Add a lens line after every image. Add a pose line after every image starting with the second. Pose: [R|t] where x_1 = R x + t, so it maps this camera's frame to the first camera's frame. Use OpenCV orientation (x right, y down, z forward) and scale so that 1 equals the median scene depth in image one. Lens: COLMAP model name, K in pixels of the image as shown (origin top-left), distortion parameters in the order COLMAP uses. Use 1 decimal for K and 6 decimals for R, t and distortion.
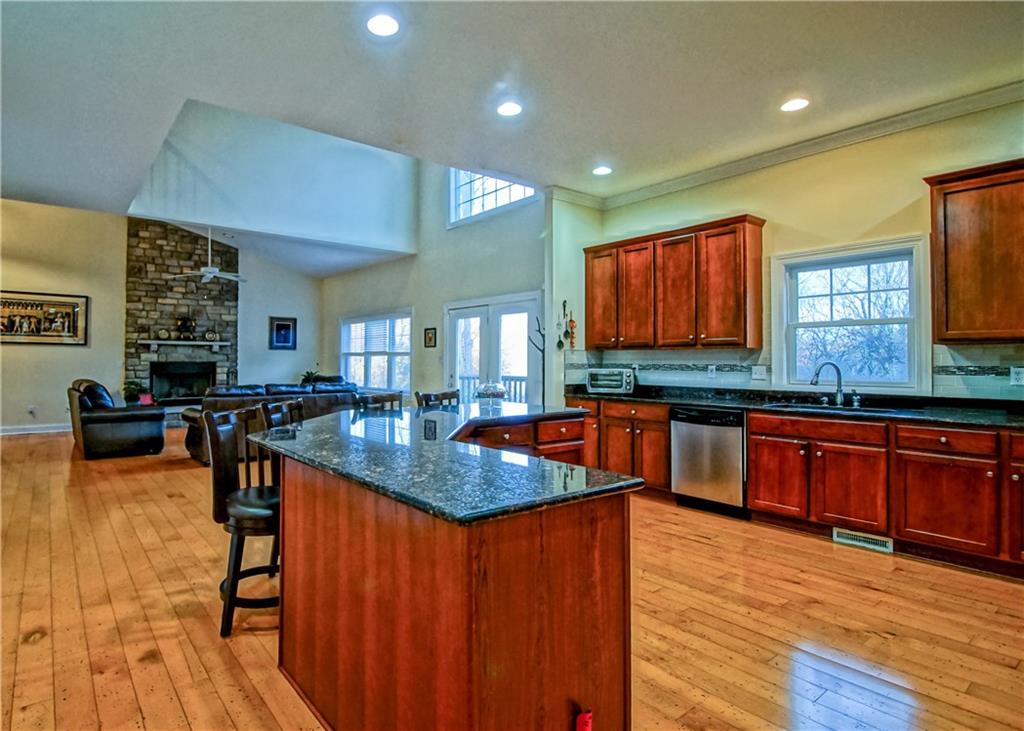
lens RADIAL K [[570.5, 0, 512.0], [0, 570.5, 365.5], [0, 0, 1]] dist [0.001621, 0.000852]
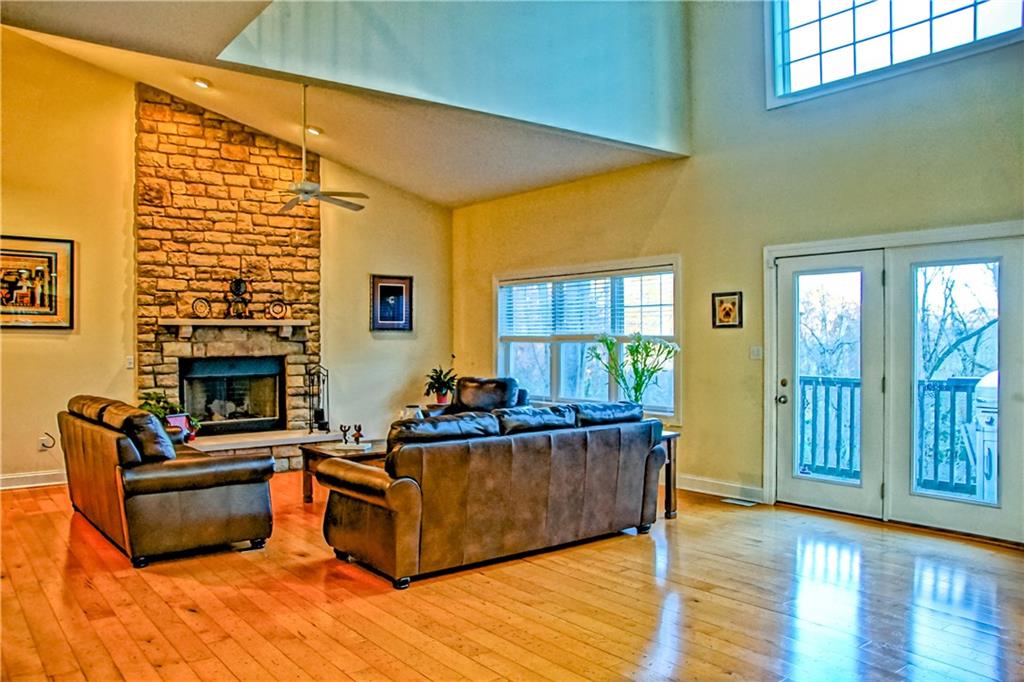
lens RADIAL K [[777.1, 0, 512.0], [0, 777.1, 341.0], [0, 0, 1]] dist [-0.008980, -0.003084]
pose [[0.999911, -0.008933, -0.009936, -0.297981], [0.008949, 0.999959, 0.001611, -0.020427], [0.009921, -0.001700, 0.999949, 0.245637]]
